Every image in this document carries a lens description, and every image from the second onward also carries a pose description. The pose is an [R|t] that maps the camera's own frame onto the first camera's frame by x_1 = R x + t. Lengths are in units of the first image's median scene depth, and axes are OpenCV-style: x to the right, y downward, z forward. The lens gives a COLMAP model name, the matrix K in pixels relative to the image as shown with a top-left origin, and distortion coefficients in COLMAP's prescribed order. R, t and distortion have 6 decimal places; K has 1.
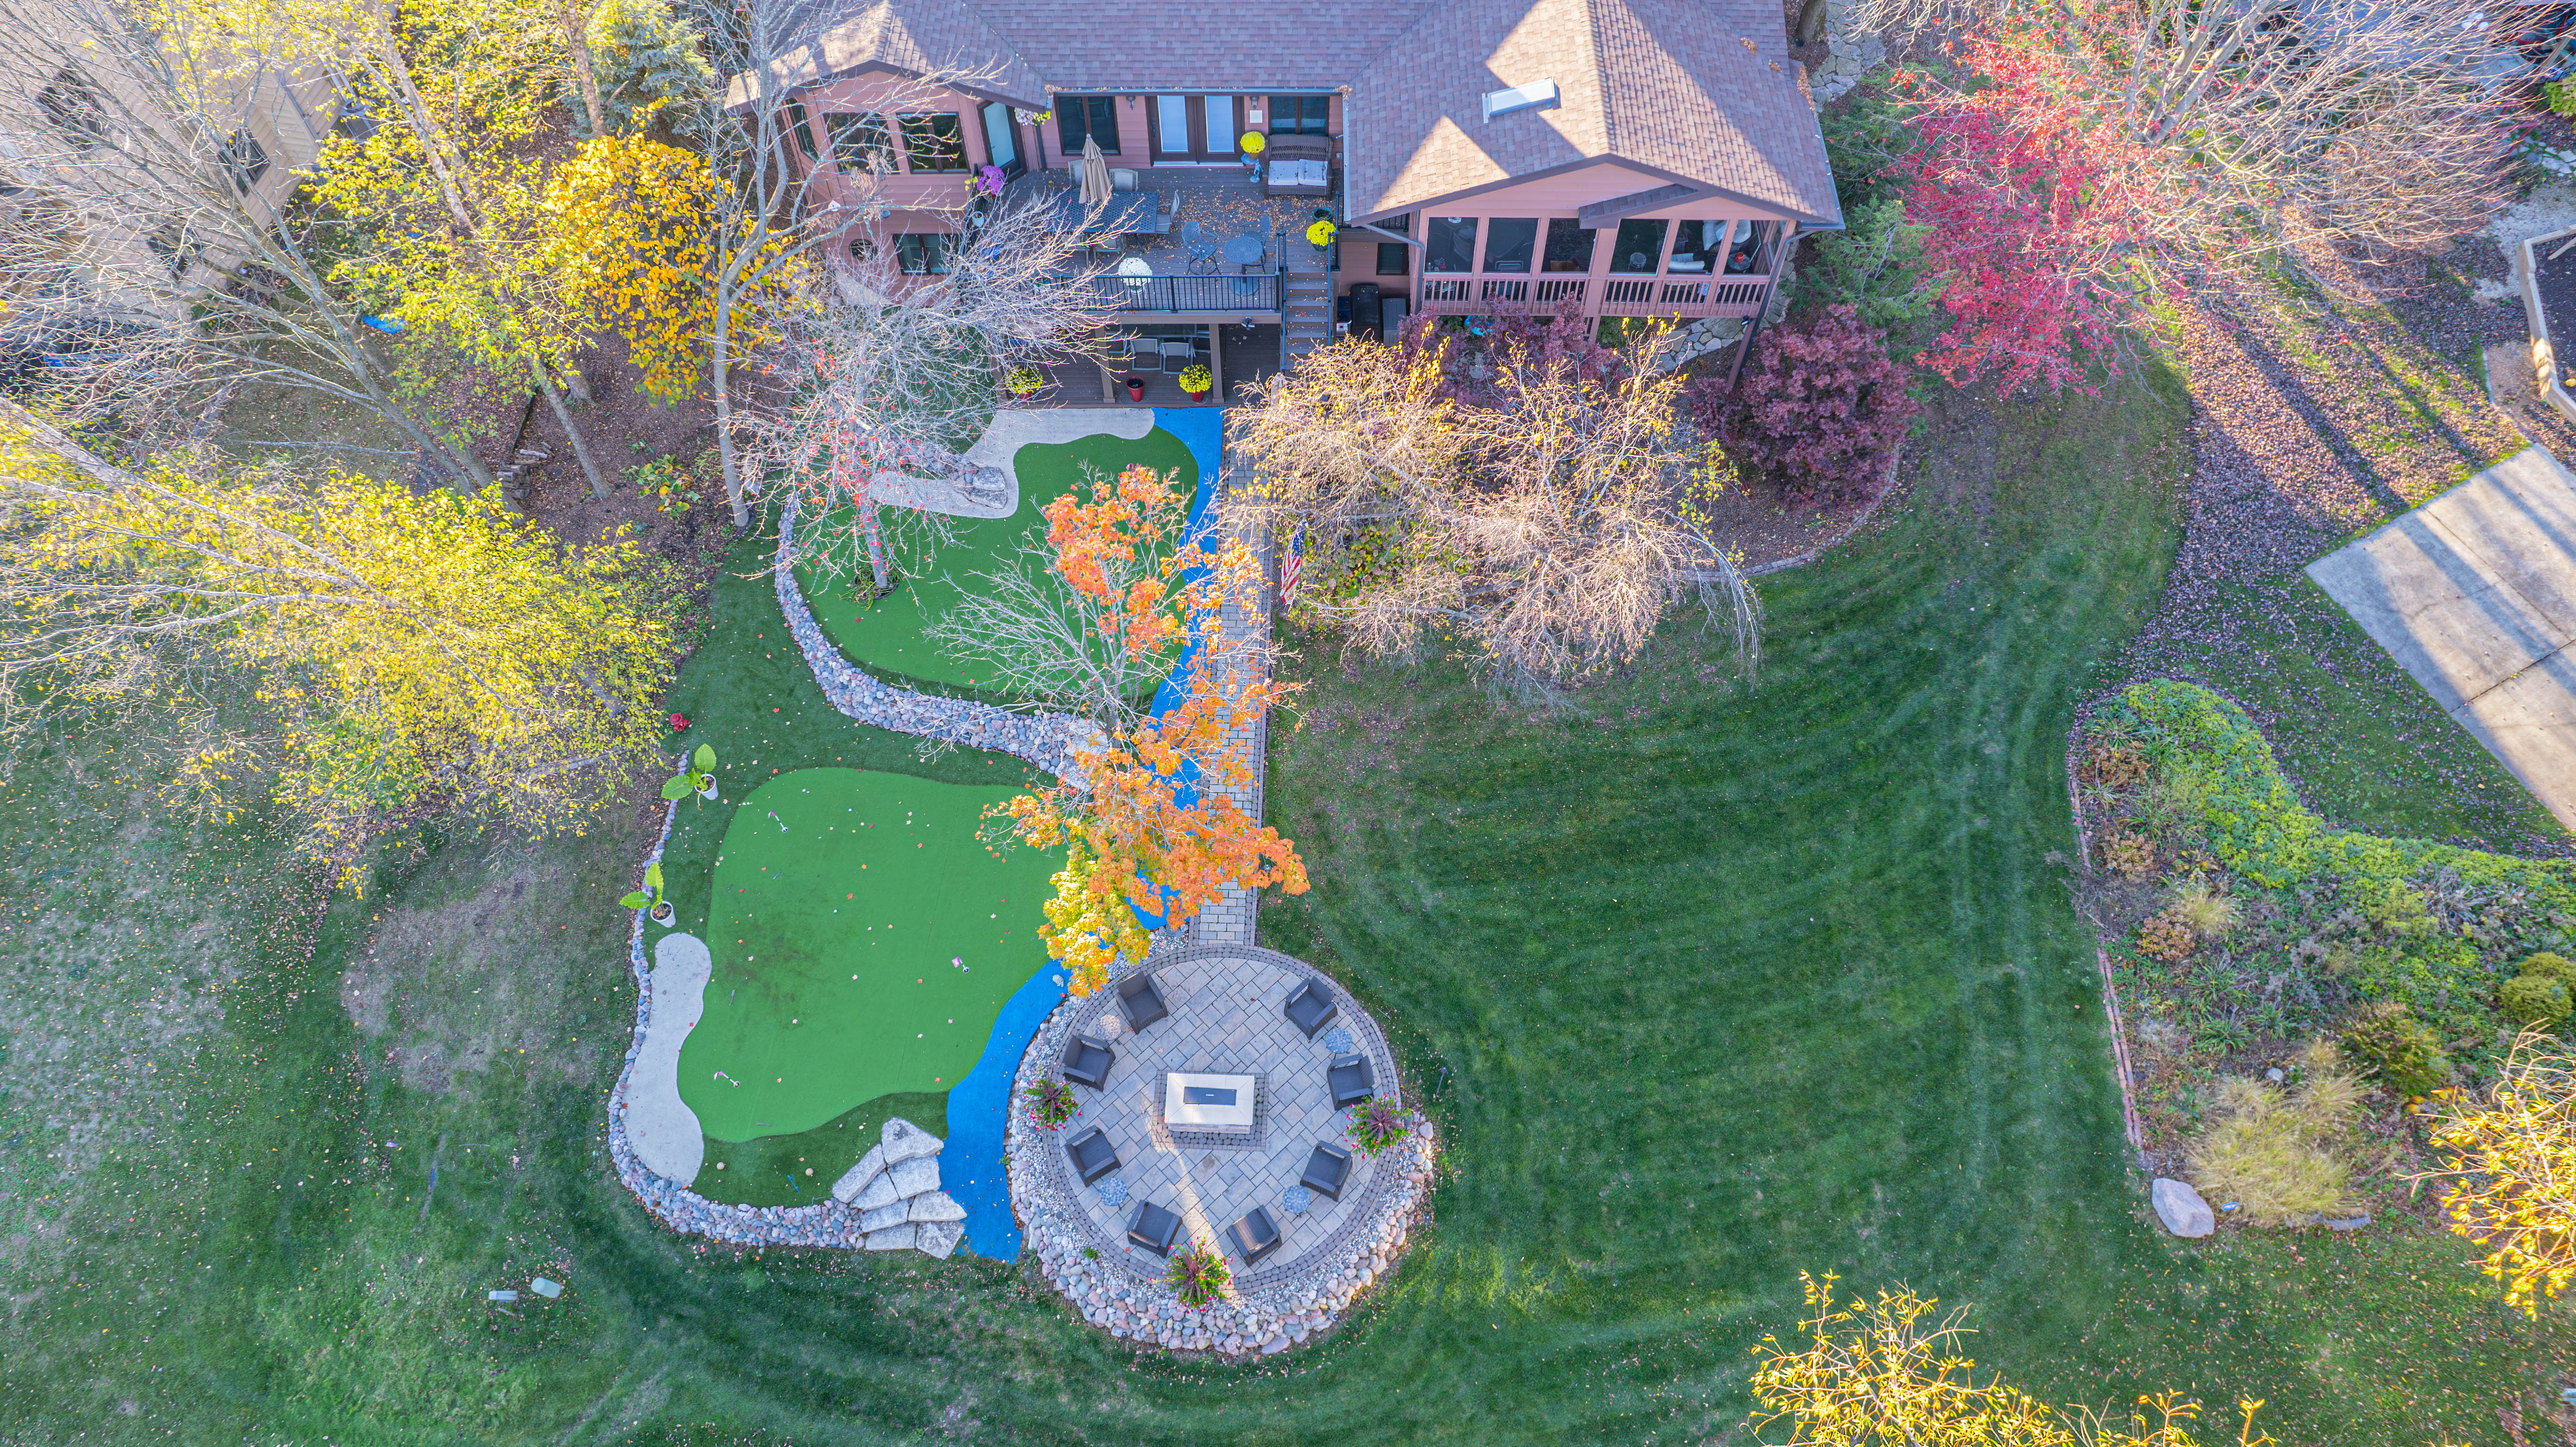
lens RADIAL K [[1654.3, 0, 1297.8], [0, 1654.3, 694.5], [0, 0, 1]] dist [-0.071880, 0.067549]
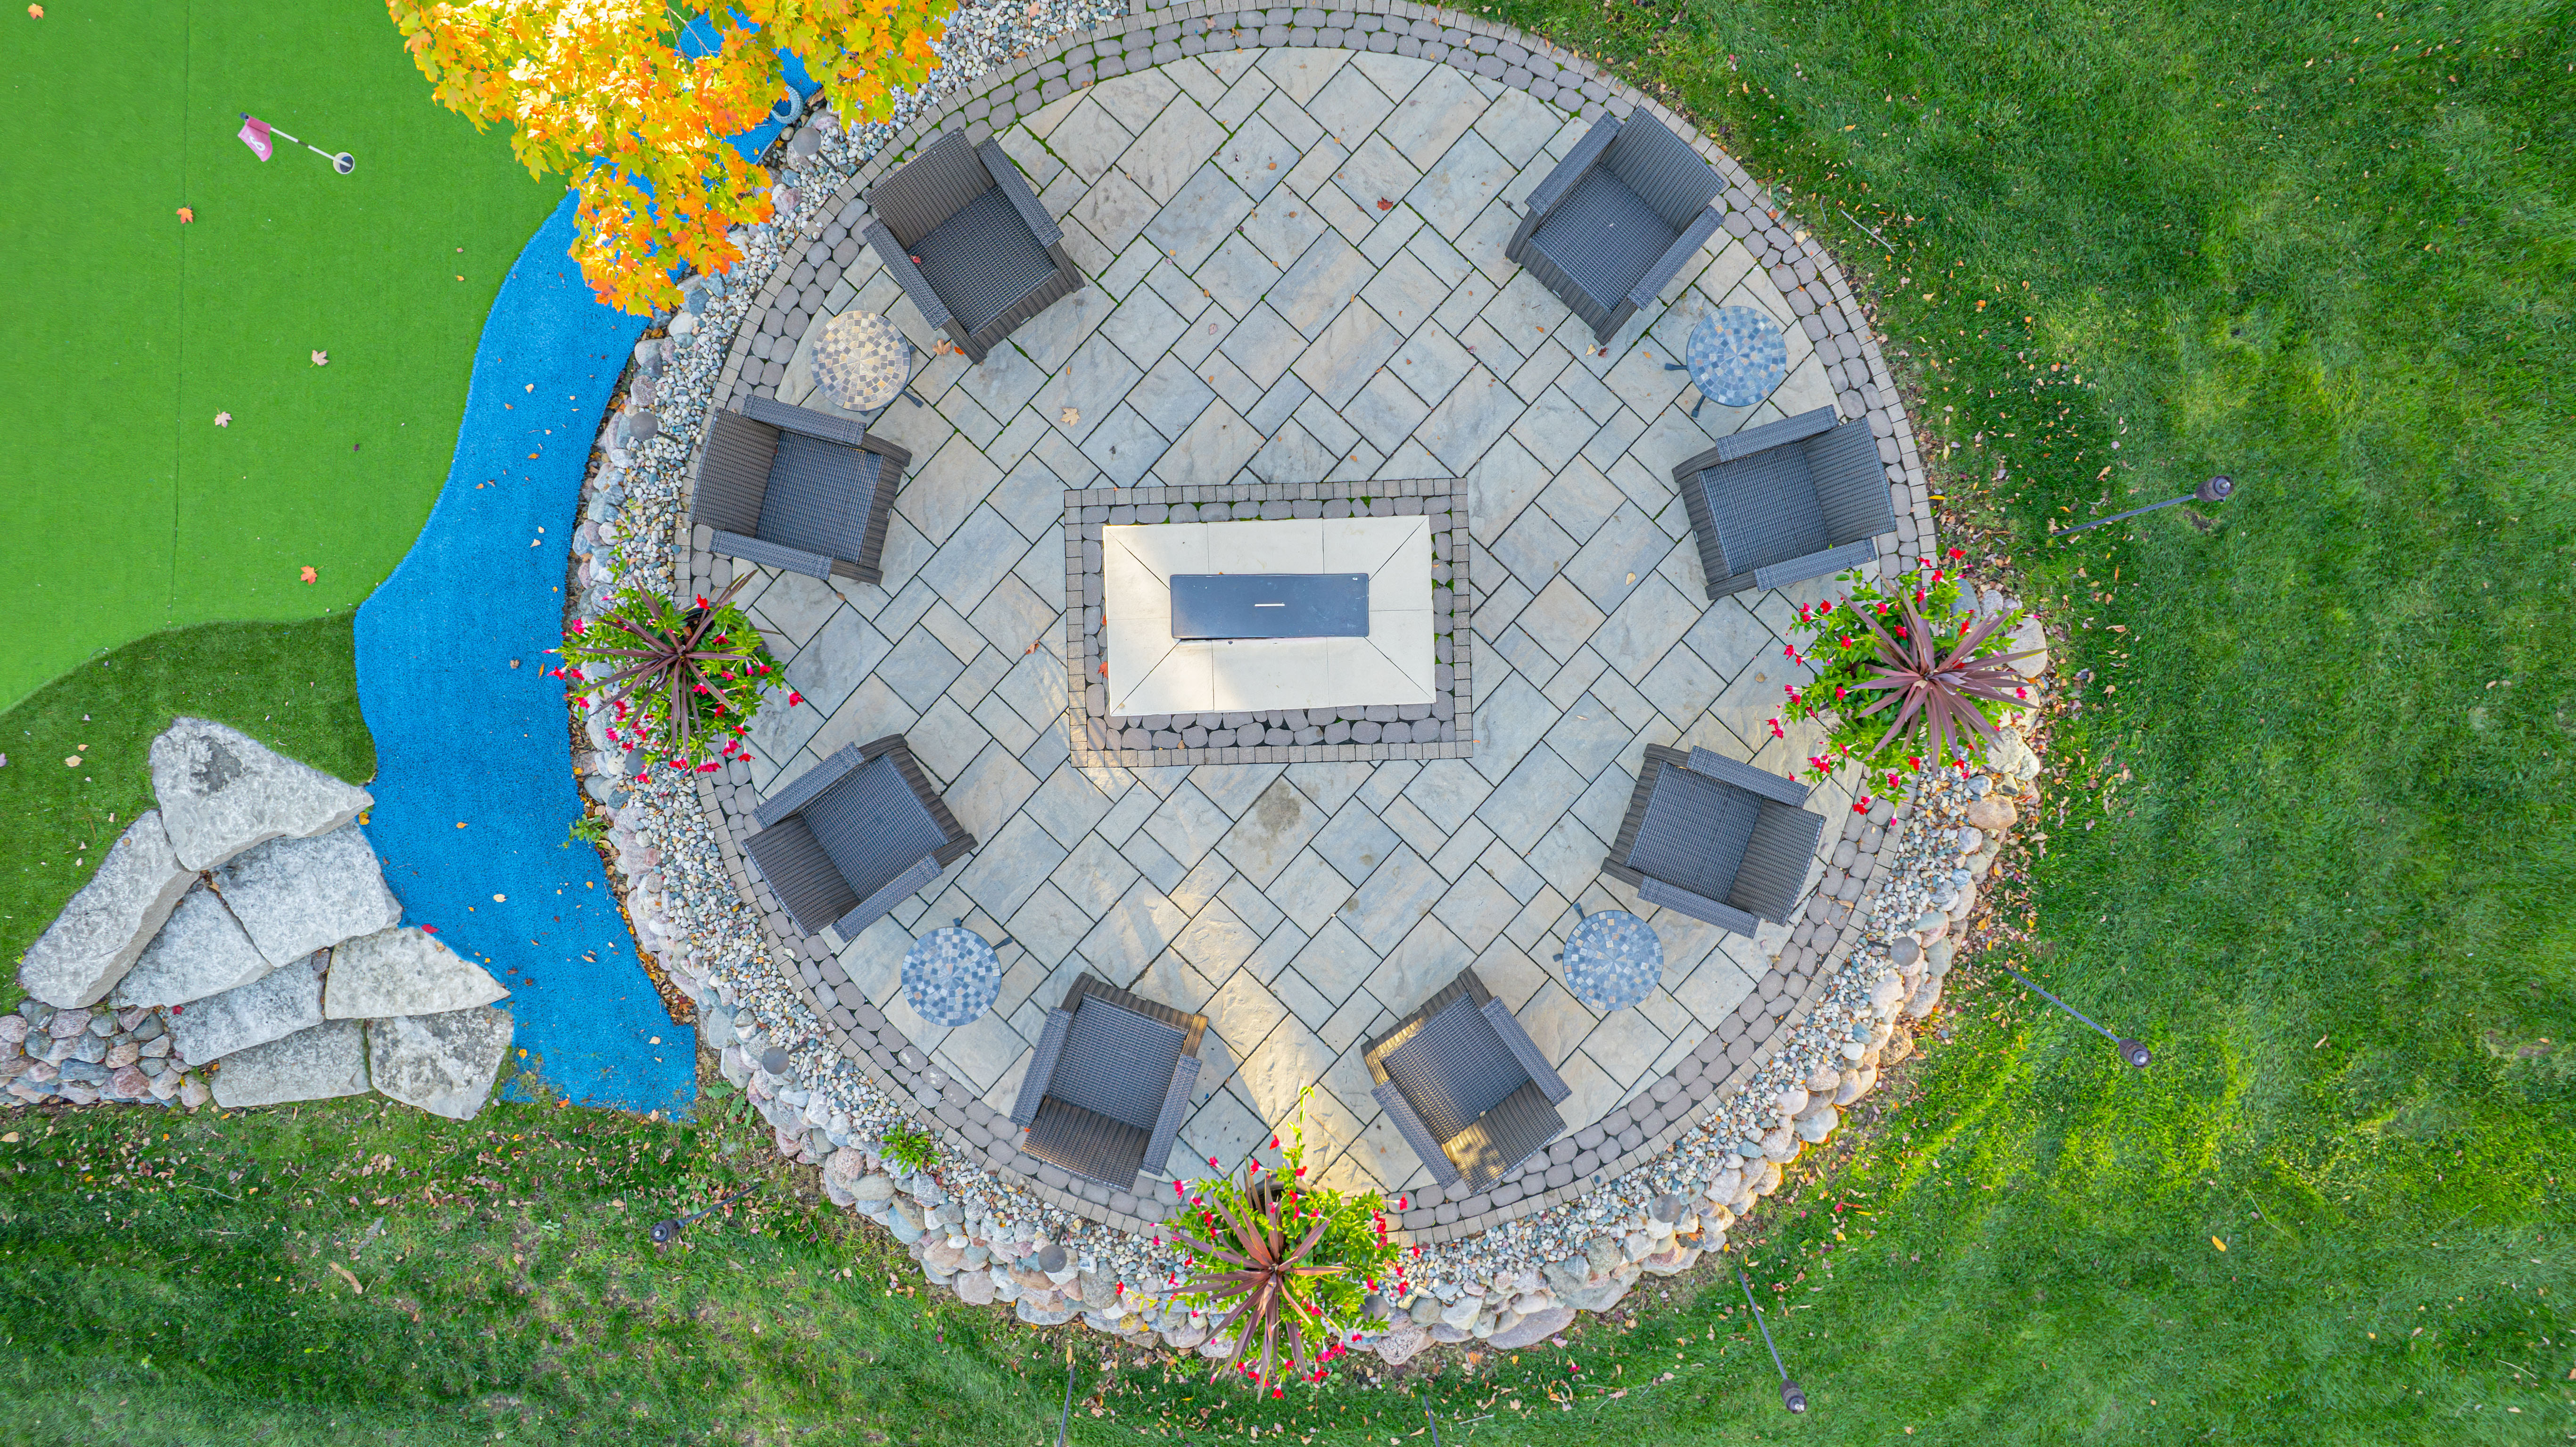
lens RADIAL K [[1654.3, 0, 1297.8], [0, 1654.3, 694.5], [0, 0, 1]] dist [-0.071880, 0.067549]
pose [[0.998072, -0.062025, -0.002213, -0.048943], [0.054144, 0.852719, 0.519557, 0.117966], [-0.030338, -0.518675, 0.854433, 0.764810]]
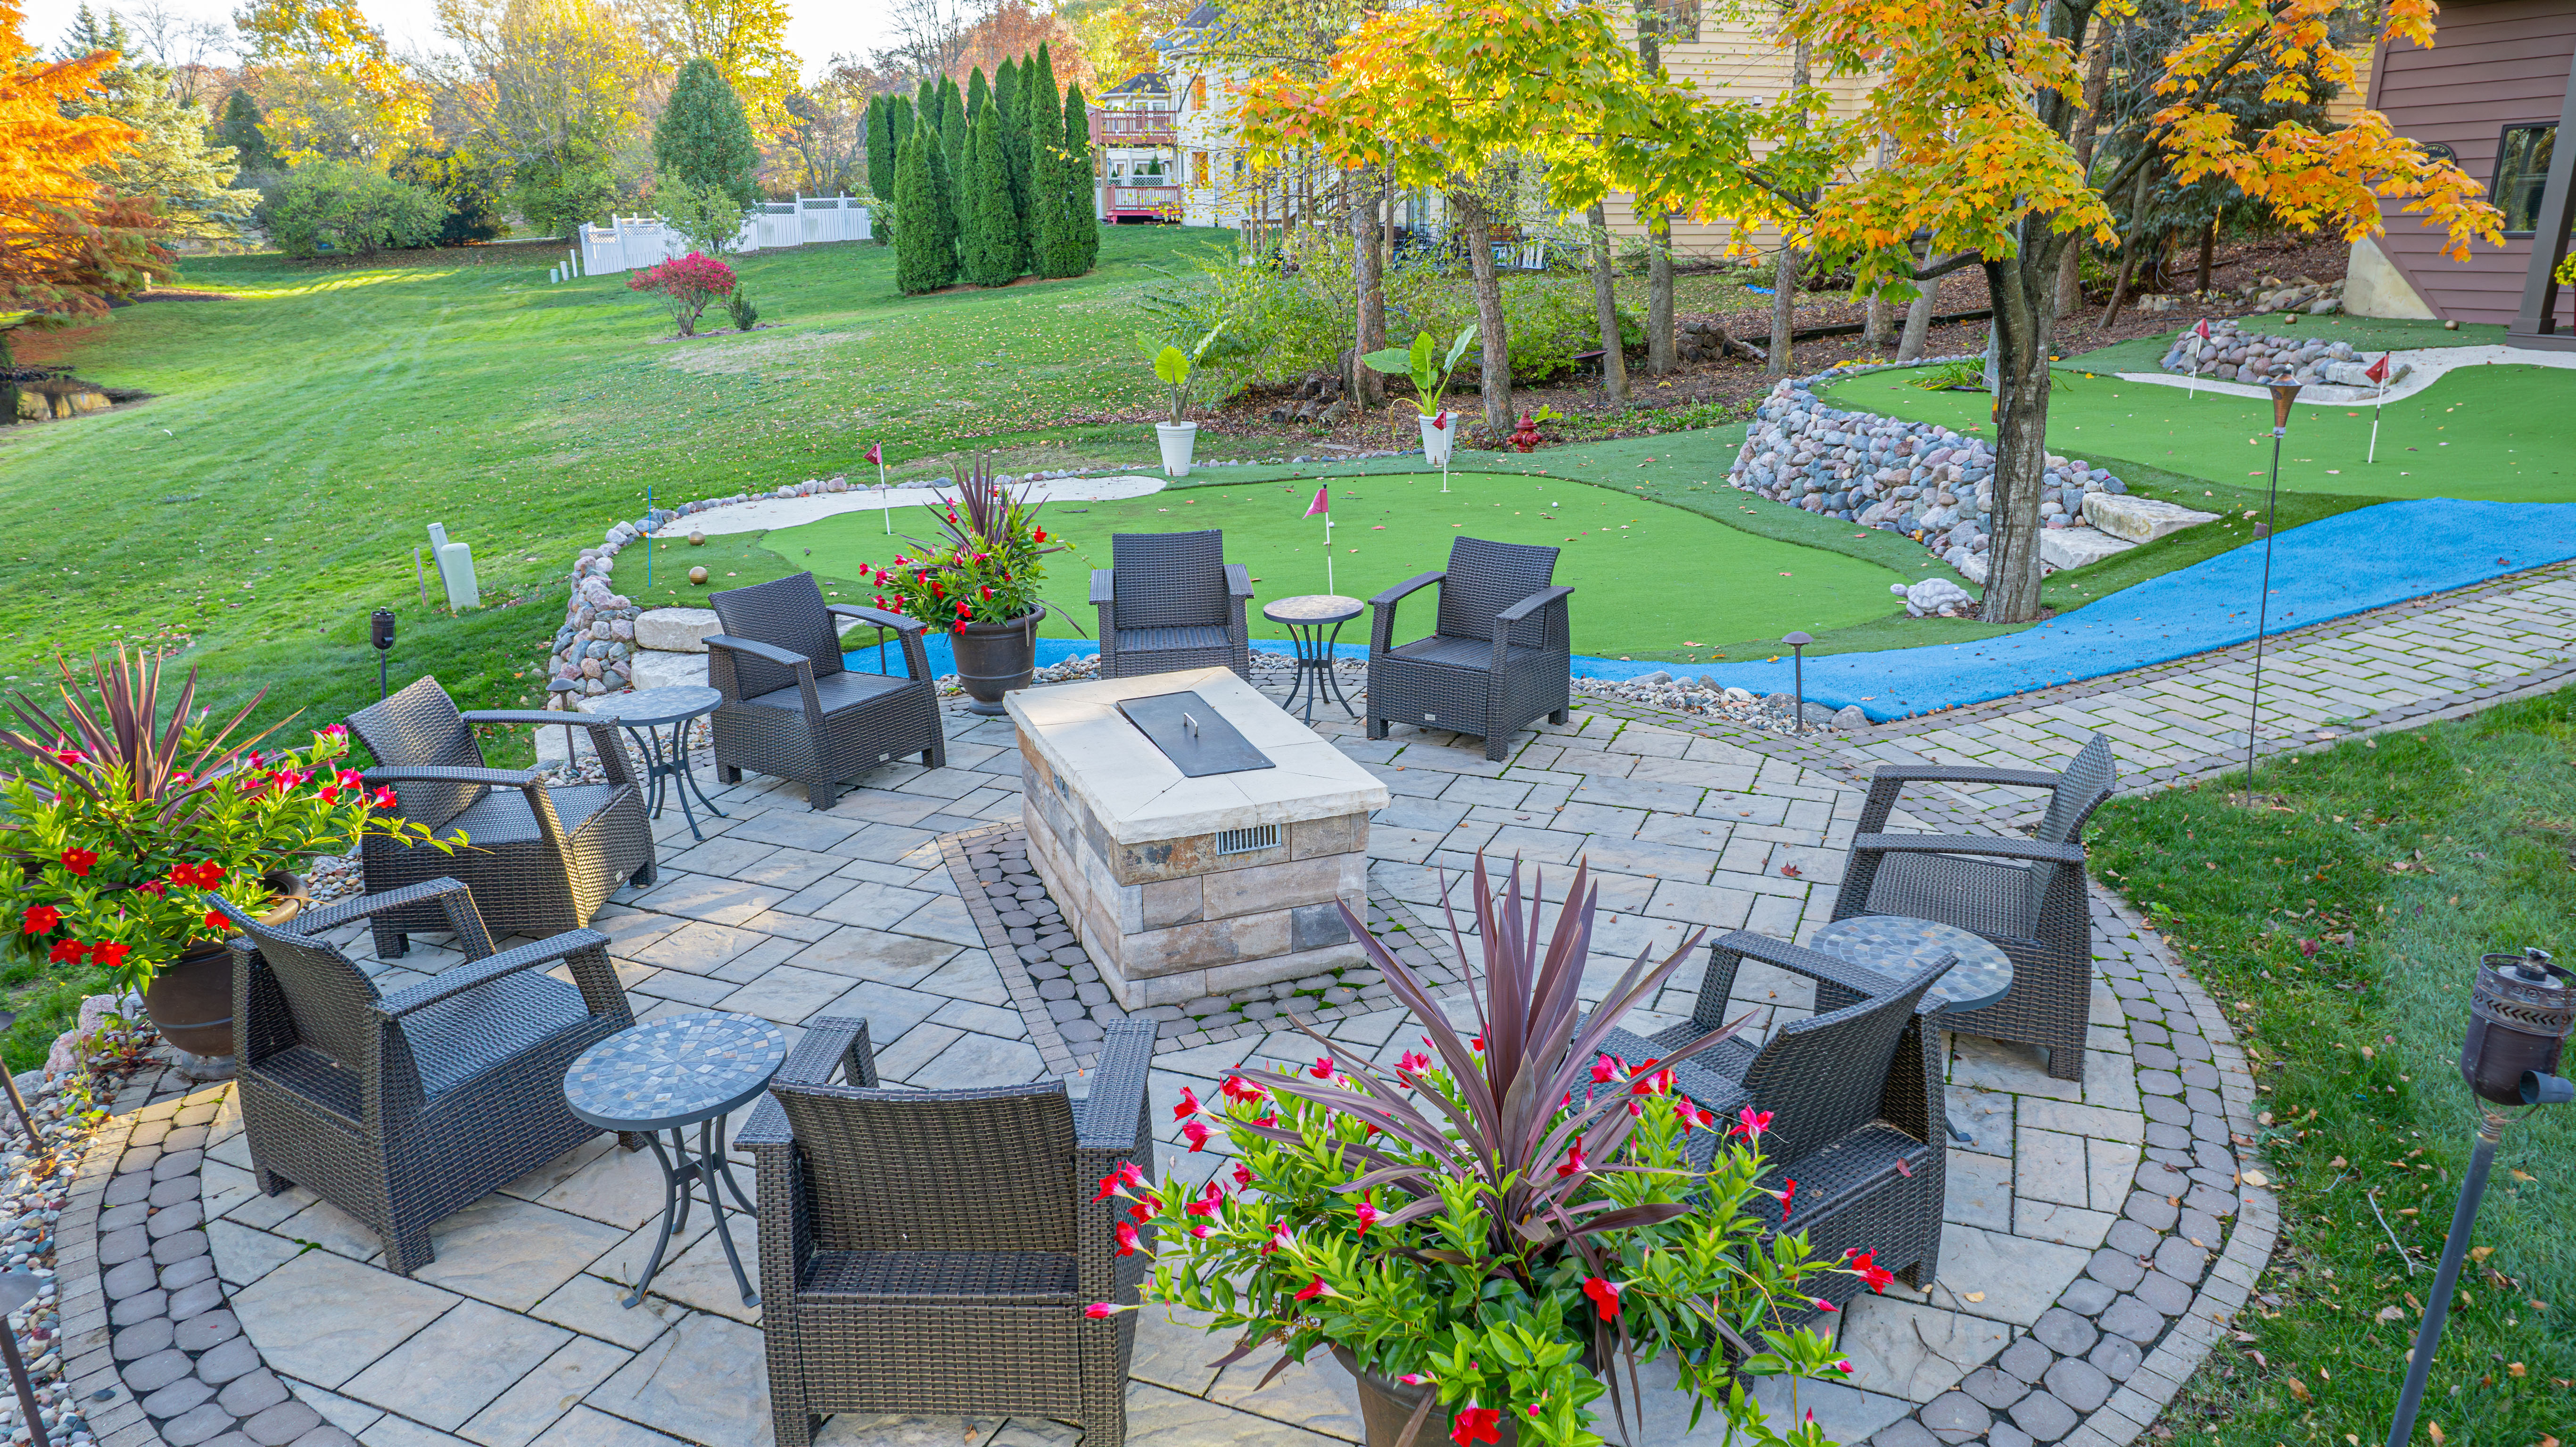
lens RADIAL K [[1654.3, 0, 1297.8], [0, 1654.3, 694.5], [0, 0, 1]] dist [-0.071880, 0.067549]
pose [[0.395920, 0.245027, -0.884991, 0.123071], [-0.775958, 0.604635, -0.179737, 0.266465], [0.491056, 0.757877, 0.429517, 0.918877]]
